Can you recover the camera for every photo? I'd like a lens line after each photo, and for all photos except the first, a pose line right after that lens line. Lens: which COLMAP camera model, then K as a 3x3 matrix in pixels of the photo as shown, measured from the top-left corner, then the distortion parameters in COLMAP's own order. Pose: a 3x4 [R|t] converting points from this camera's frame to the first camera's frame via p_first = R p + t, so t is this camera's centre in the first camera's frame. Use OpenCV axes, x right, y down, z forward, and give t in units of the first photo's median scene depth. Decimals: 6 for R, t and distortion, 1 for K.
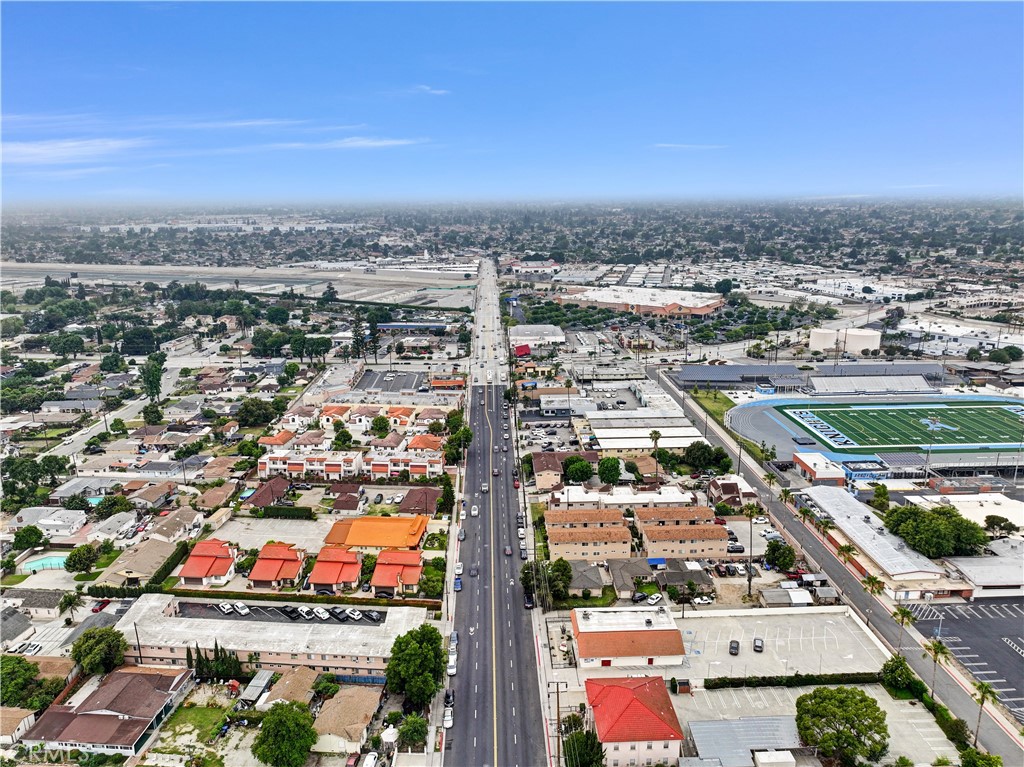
lens RADIAL K [[723.8, 0, 512.0], [0, 723.8, 383.5], [0, 0, 1]] dist [0.012745, 0.002985]
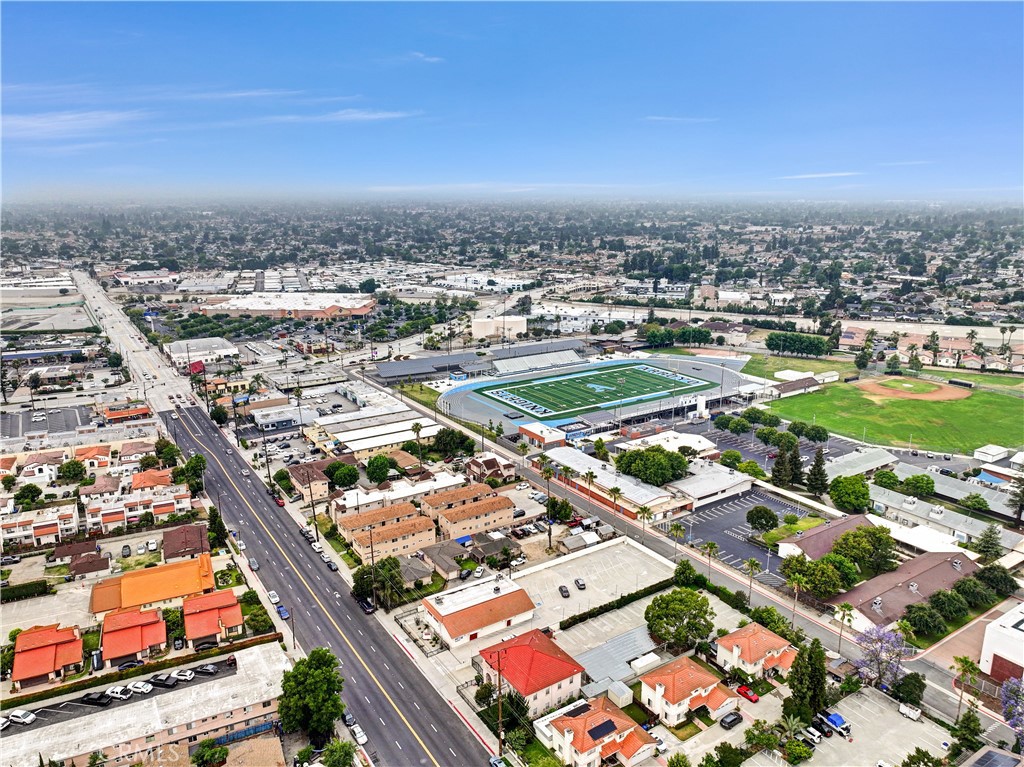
lens RADIAL K [[723.8, 0, 512.0], [0, 723.8, 383.5], [0, 0, 1]] dist [0.012745, 0.002985]
pose [[0.857996, -0.123468, 0.498597, -0.172457], [0.125383, 0.991661, 0.029803, -0.005106], [-0.498119, 0.036945, 0.866321, 0.018049]]
